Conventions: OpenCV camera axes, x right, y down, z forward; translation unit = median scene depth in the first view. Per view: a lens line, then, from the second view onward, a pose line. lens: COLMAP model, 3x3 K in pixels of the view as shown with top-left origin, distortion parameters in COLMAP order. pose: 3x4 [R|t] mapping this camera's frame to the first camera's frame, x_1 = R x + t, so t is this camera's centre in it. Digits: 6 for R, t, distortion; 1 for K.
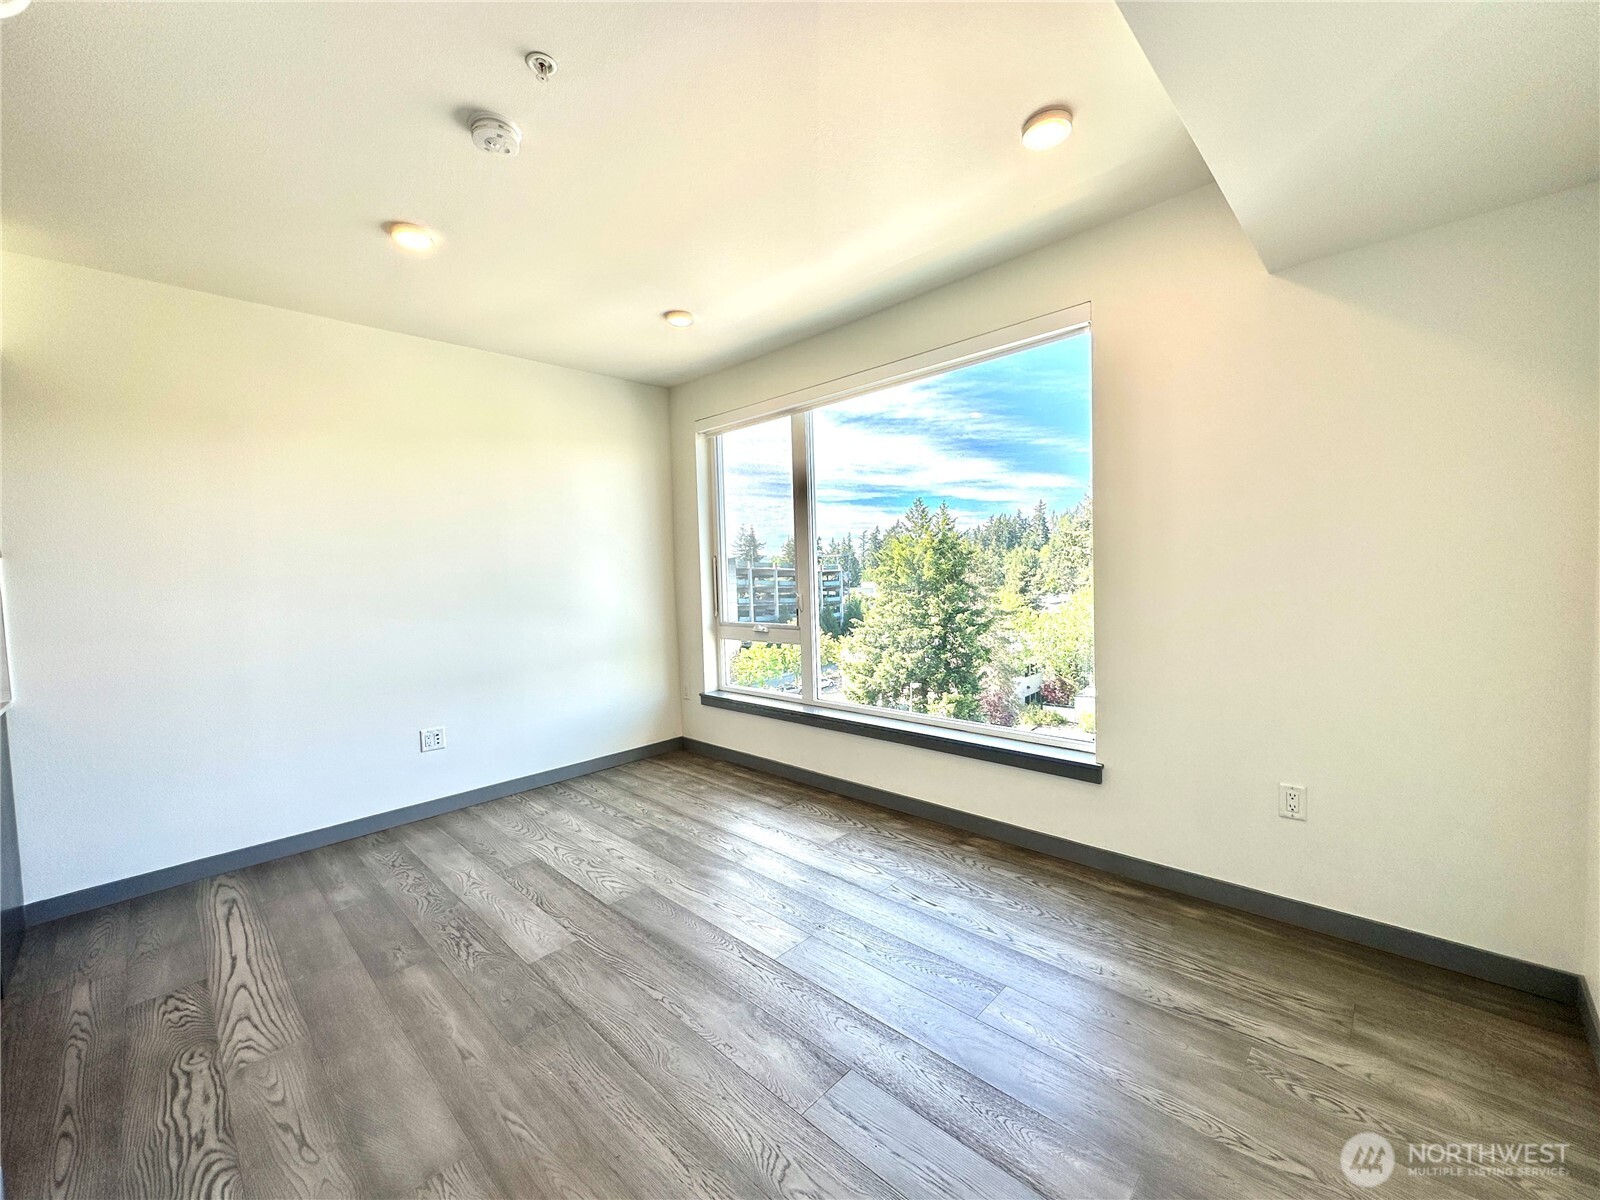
lens RADIAL K [[640.9, 0, 802.8], [0, 640.9, 593.7], [0, 0, 1]] dist [-0.008235, 0.001261]
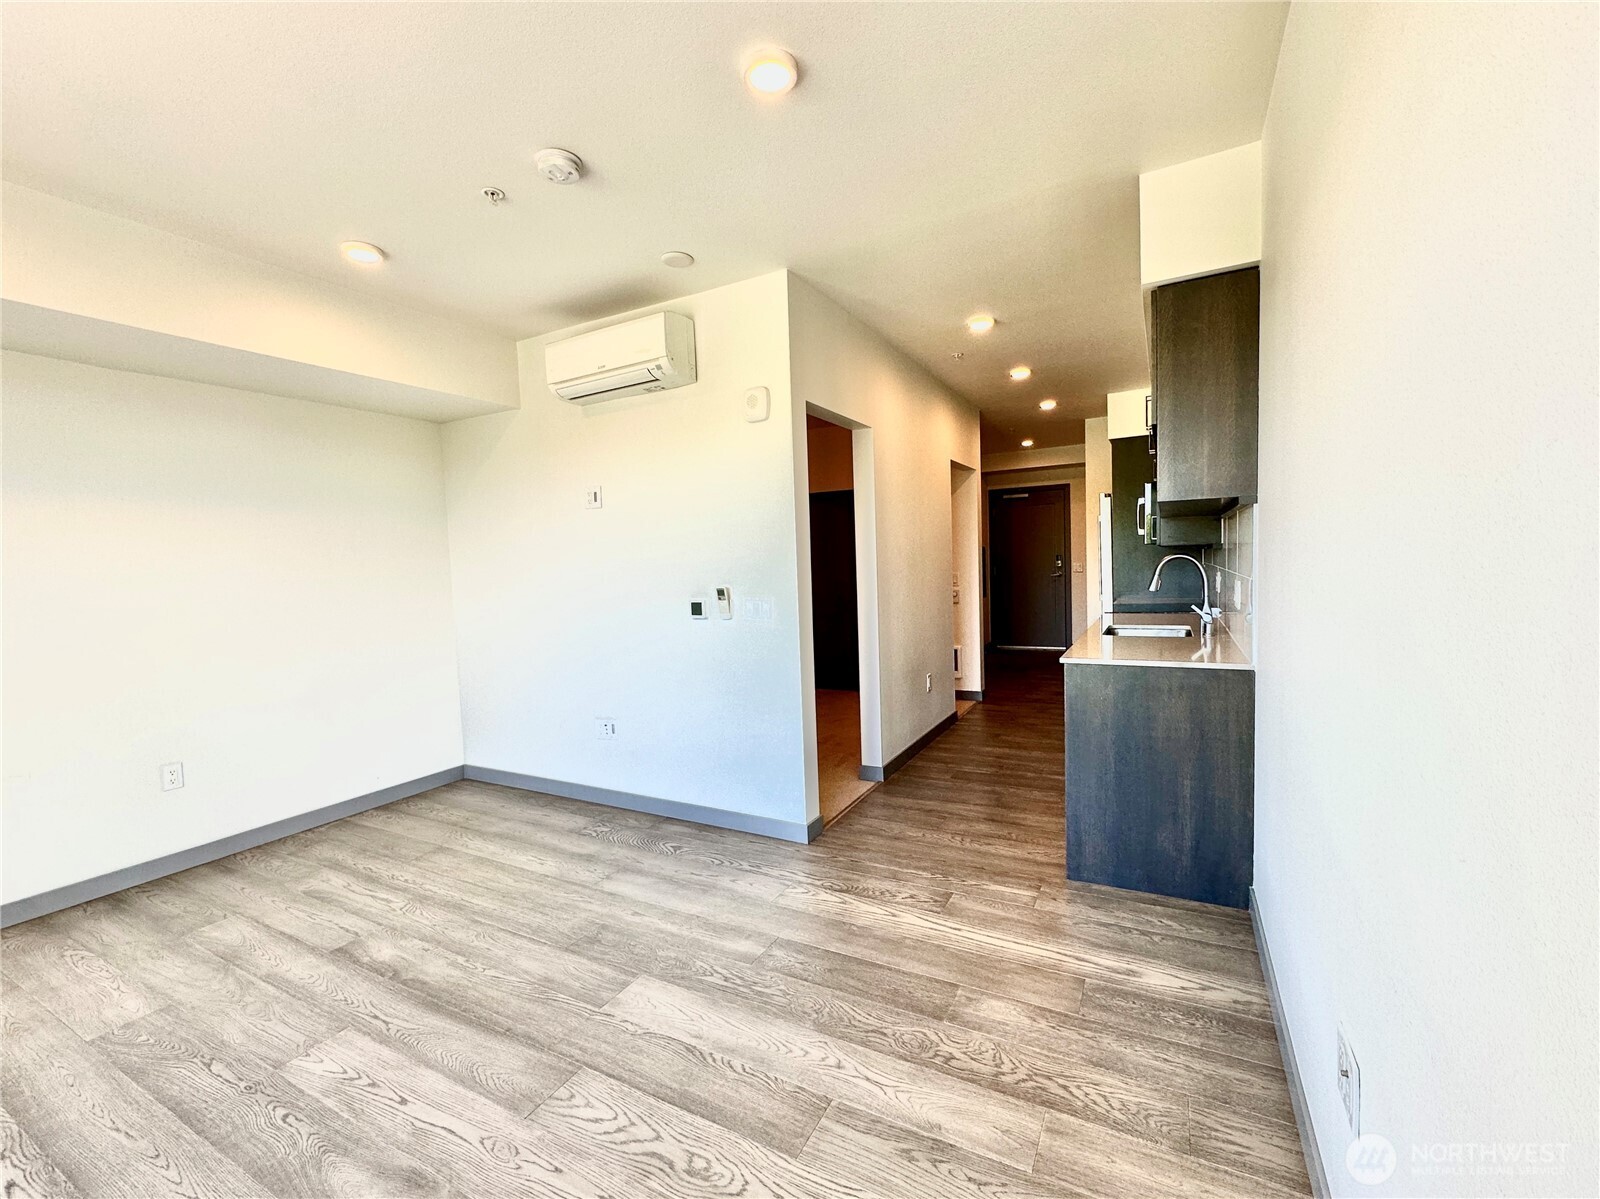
lens RADIAL K [[663.1, 0, 795.8], [0, 663.1, 600.8], [0, 0, 1]] dist [-0.003632, 0.000068]
pose [[-0.961518, 0.084061, -0.261567, -0.271942], [0.058715, 0.992919, 0.103264, -0.038791], [0.268395, 0.083933, -0.959645, 1.209312]]
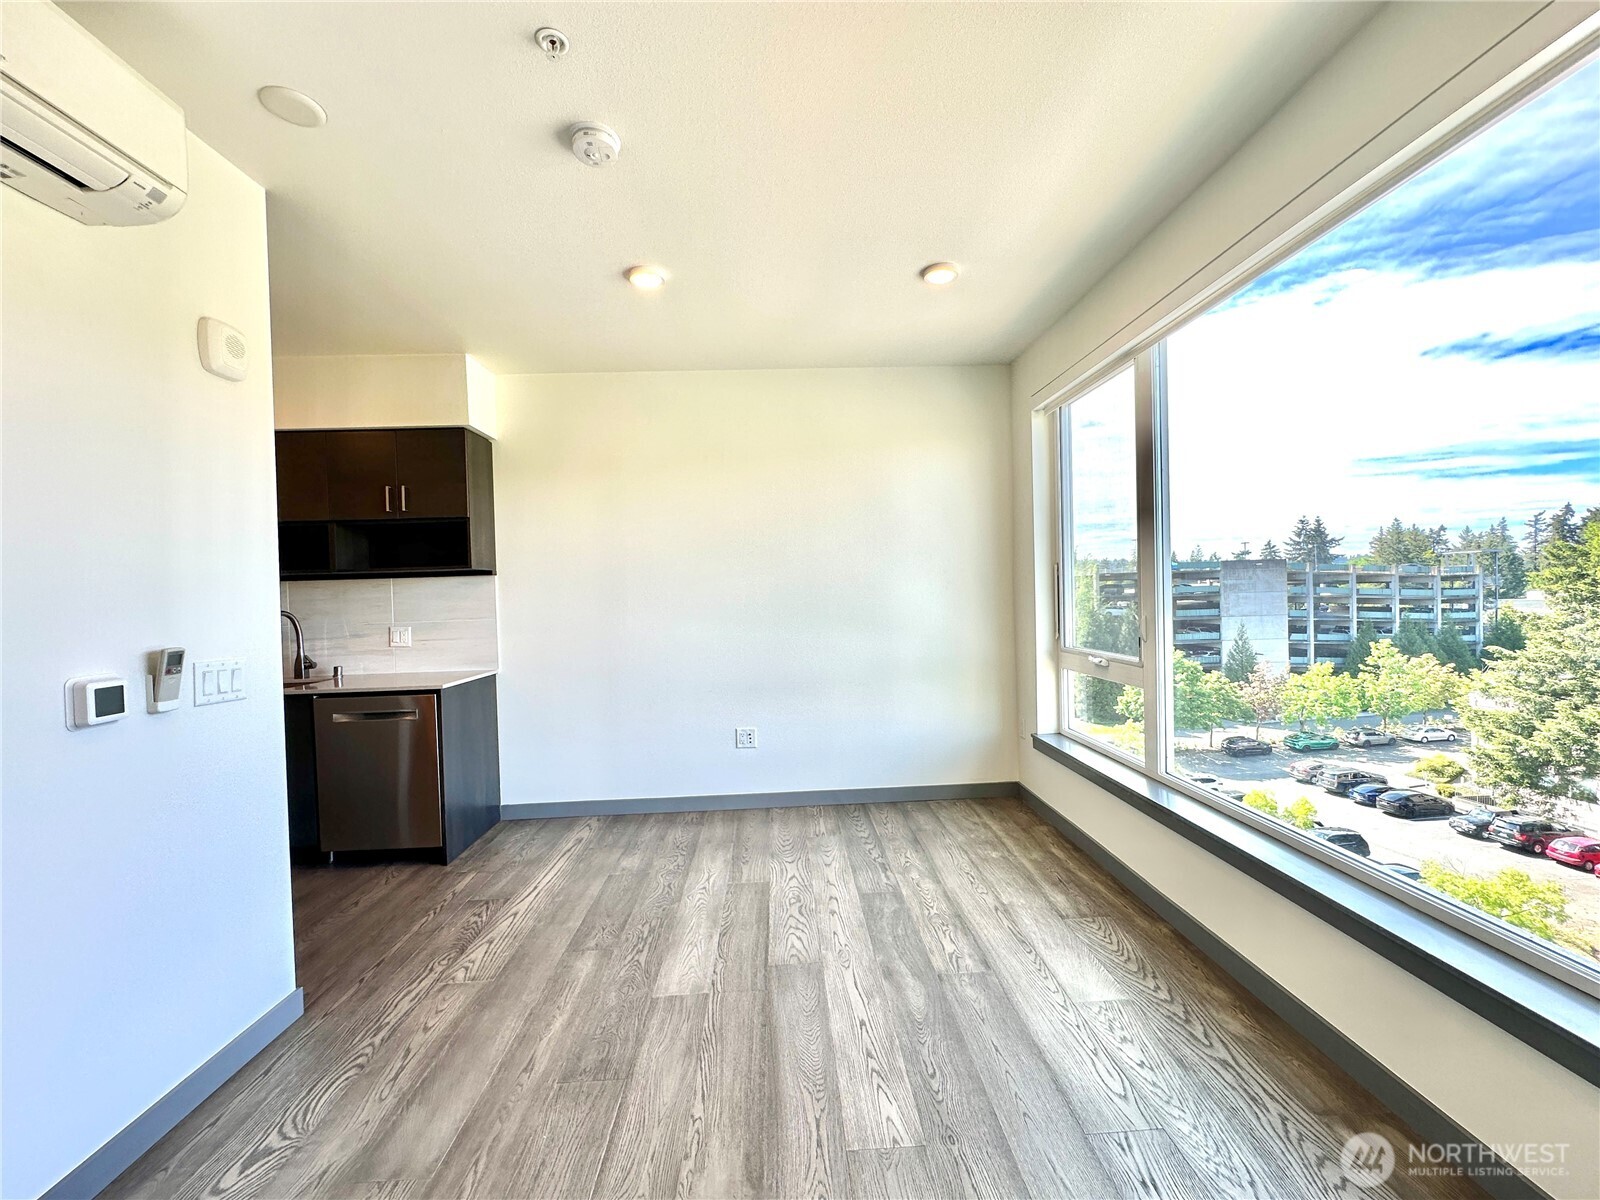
lens RADIAL K [[640.9, 0, 802.0], [0, 640.9, 596.1], [0, 0, 1]] dist [-0.008235, 0.001261]
pose [[0.720937, 0.017249, -0.692786, 0.236817], [-0.019896, 0.999793, 0.004189, -0.018552], [0.692715, 0.010763, 0.721132, 0.281859]]
